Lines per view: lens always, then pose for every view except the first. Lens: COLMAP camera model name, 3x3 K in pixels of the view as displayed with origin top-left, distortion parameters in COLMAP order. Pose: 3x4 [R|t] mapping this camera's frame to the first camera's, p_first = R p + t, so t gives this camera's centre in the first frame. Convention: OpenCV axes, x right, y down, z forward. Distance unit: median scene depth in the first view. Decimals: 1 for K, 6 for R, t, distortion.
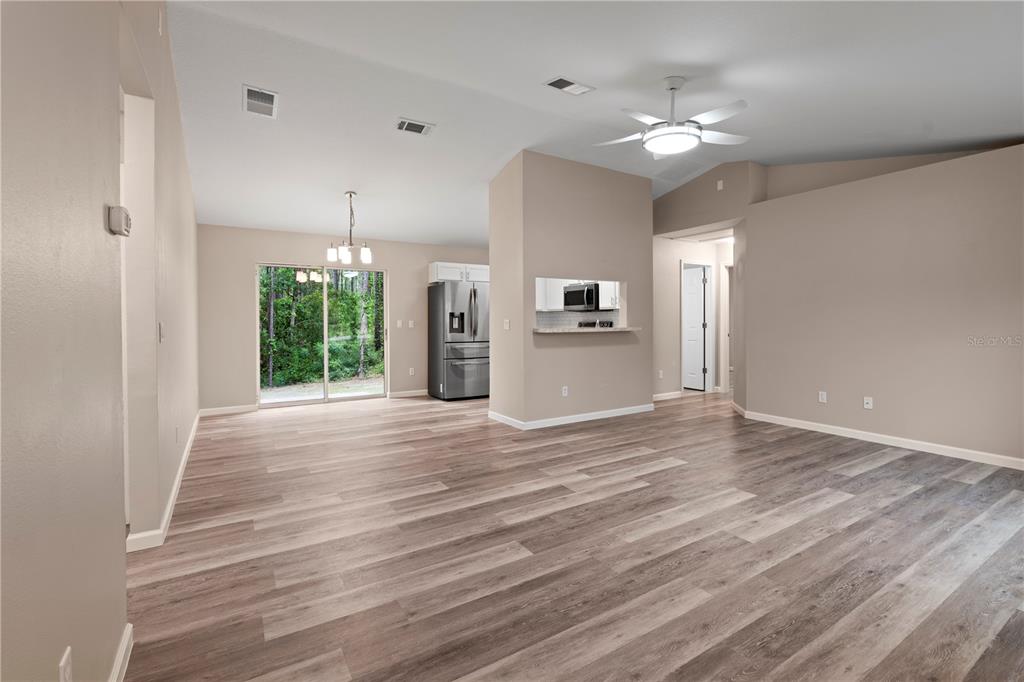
lens RADIAL K [[453.5, 0, 507.9], [0, 453.5, 319.4], [0, 0, 1]] dist [0.001547, 0.000047]
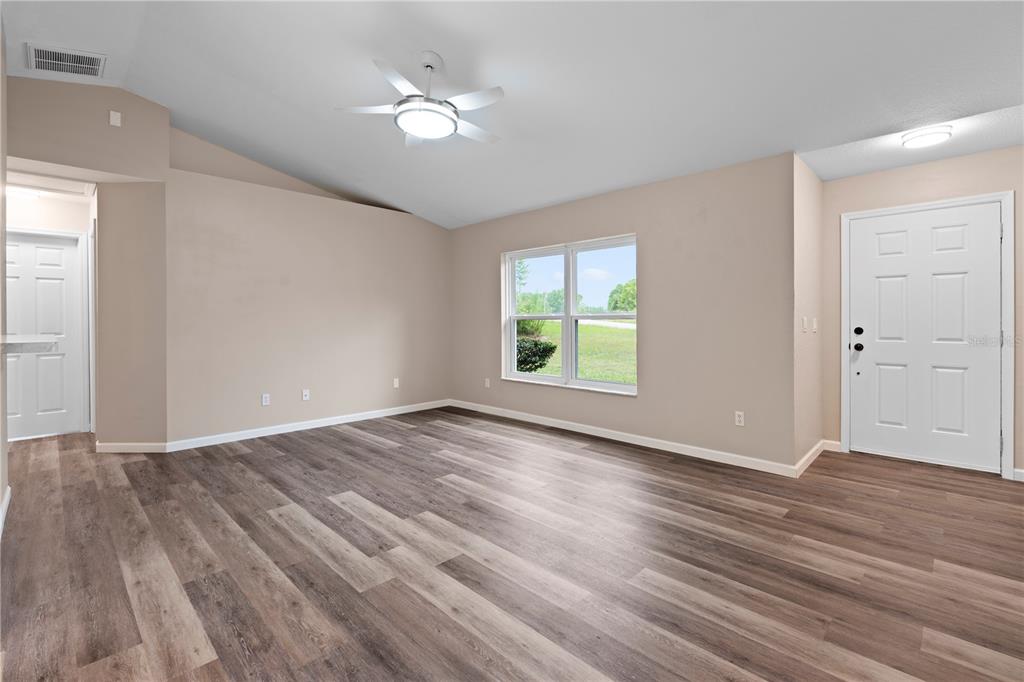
lens RADIAL K [[453.5, 0, 507.9], [0, 453.5, 319.4], [0, 0, 1]] dist [0.001547, 0.000047]
pose [[-0.235103, 0.006238, 0.971951, -0.589637], [-0.001410, 0.999976, -0.006758, 0.004947], [-0.971970, -0.002959, -0.235088, 1.107776]]
